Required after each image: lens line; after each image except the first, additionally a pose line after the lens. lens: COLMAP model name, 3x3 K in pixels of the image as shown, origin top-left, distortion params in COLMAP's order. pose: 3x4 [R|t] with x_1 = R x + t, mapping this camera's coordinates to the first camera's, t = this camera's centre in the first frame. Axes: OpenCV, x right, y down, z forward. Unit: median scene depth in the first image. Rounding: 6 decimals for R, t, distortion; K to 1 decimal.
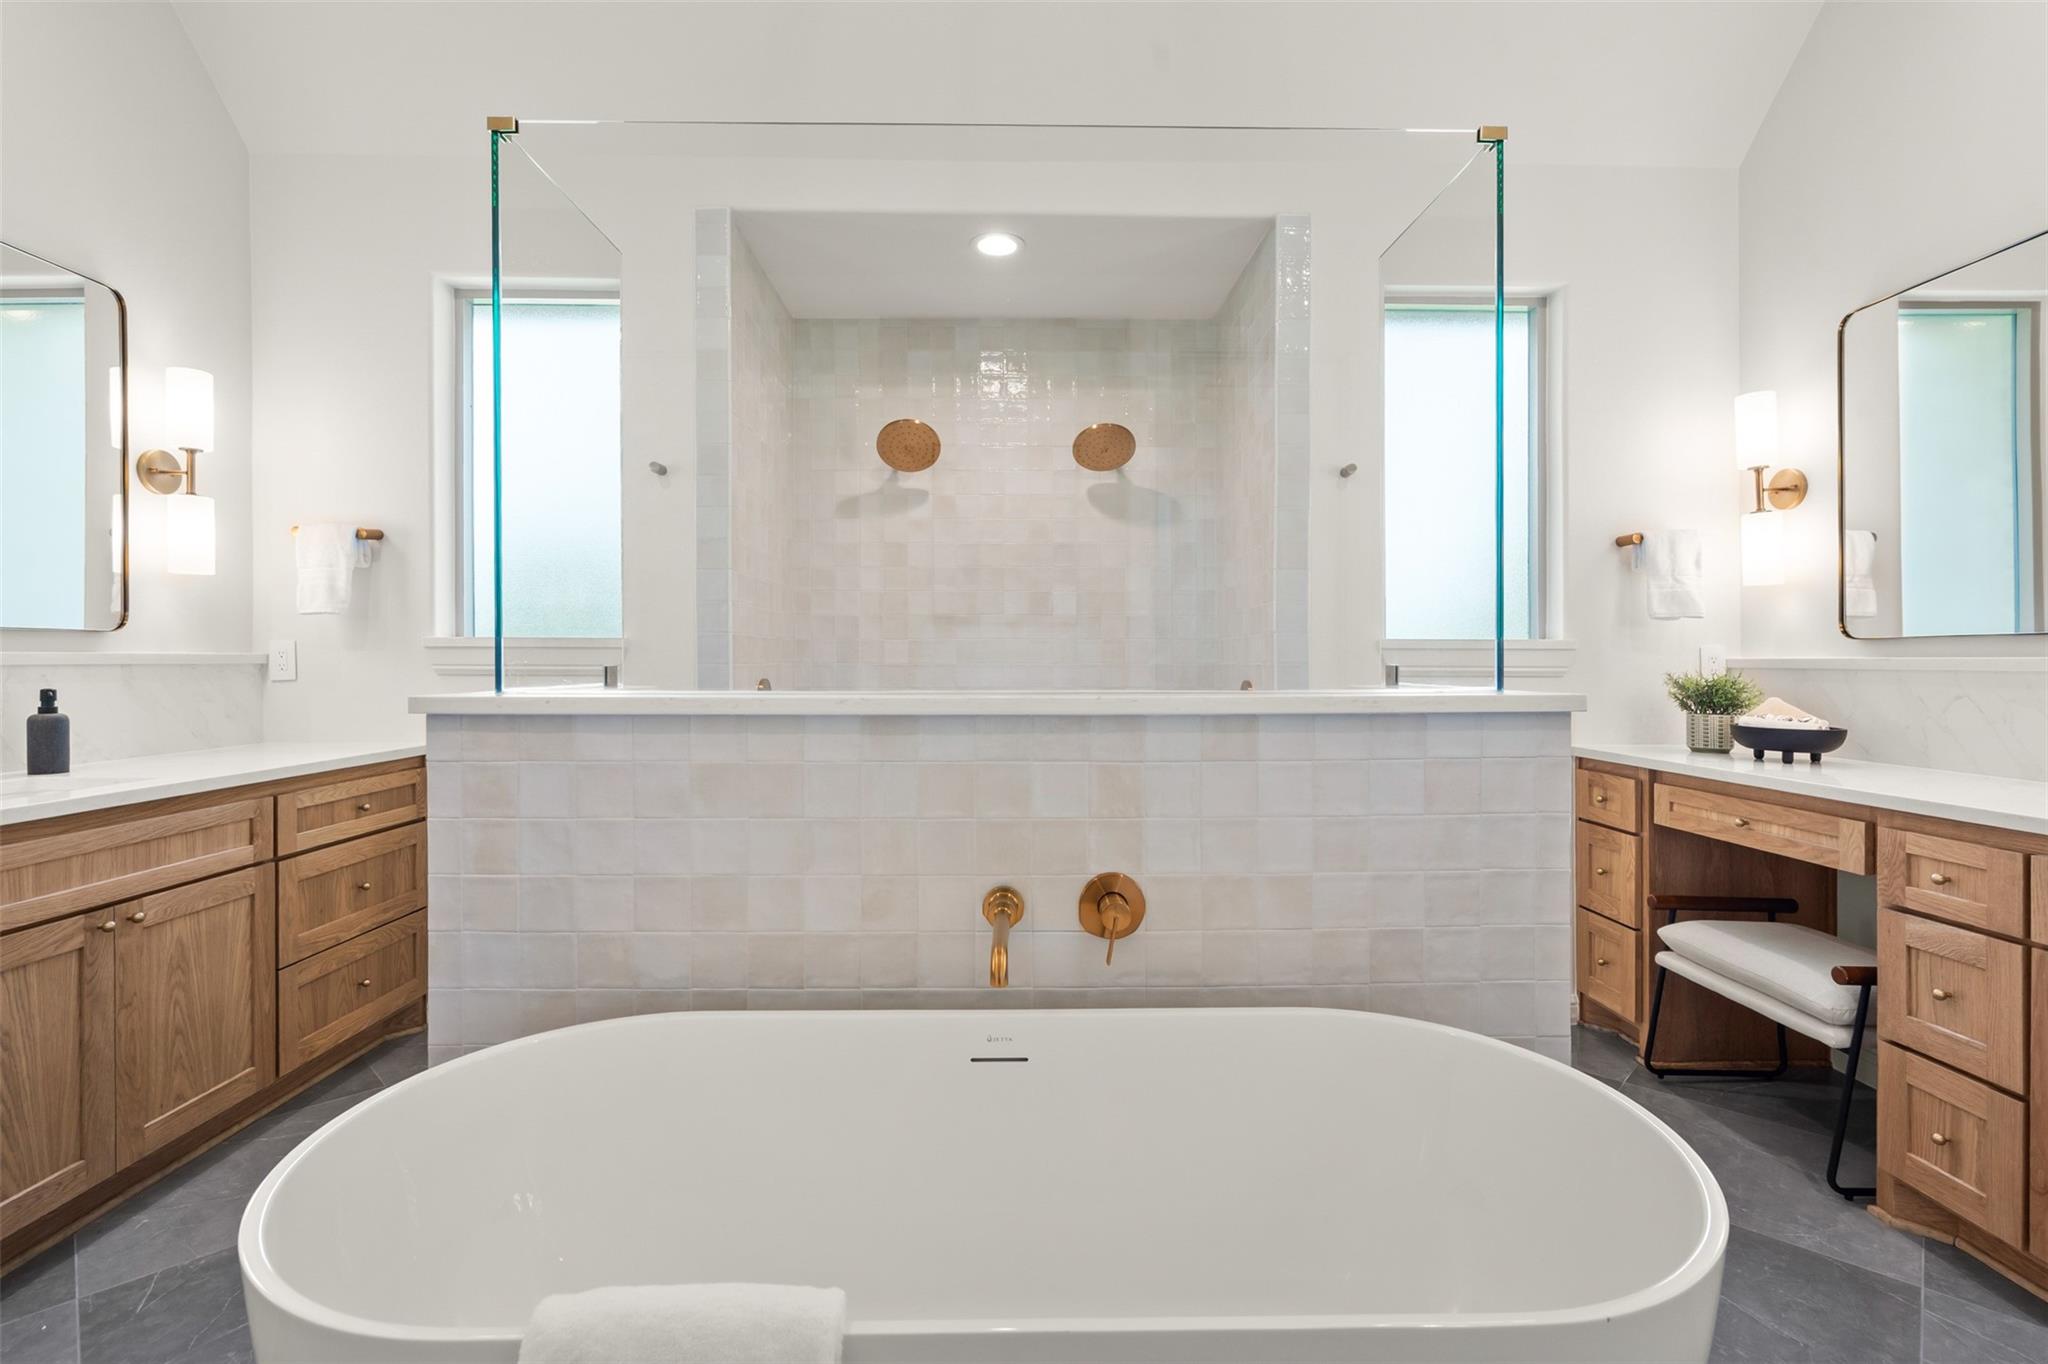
lens RADIAL K [[947.9, 0, 1023.9], [0, 947.9, 653.0], [0, 0, 1]] dist [-0.002482, 0.000046]
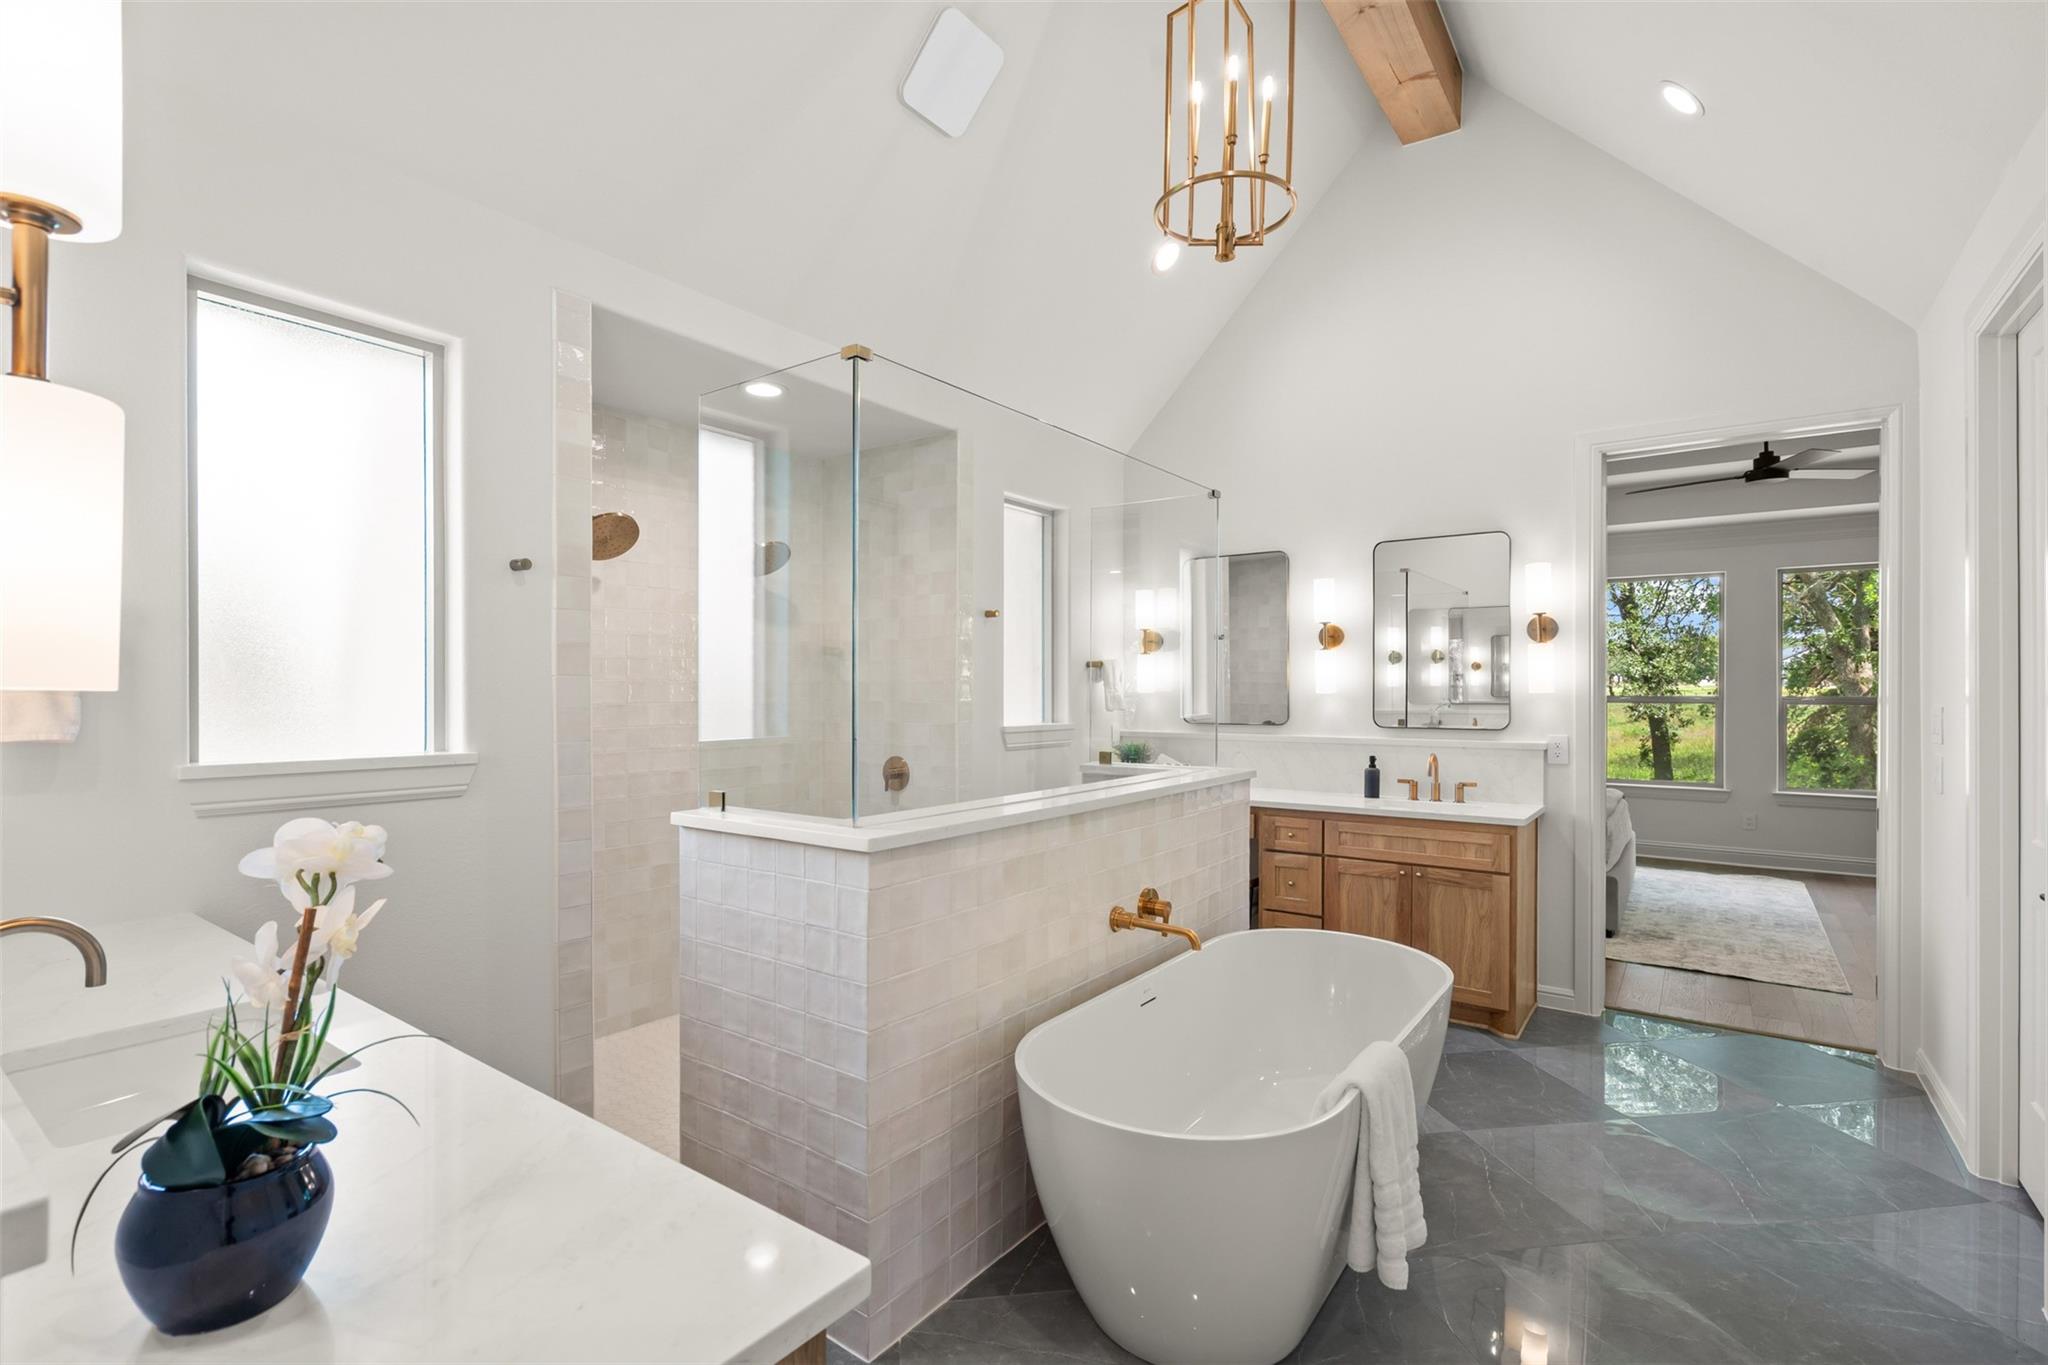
lens RADIAL K [[939.4, 0, 1024.0], [0, 939.4, 682.5], [0, 0, 1]] dist [-0.003074, -0.000429]
pose [[0.604350, 0.005538, 0.796699, -1.232468], [-0.006747, 0.999976, -0.001833, -0.125961], [-0.796690, -0.004268, 0.604373, 0.104815]]
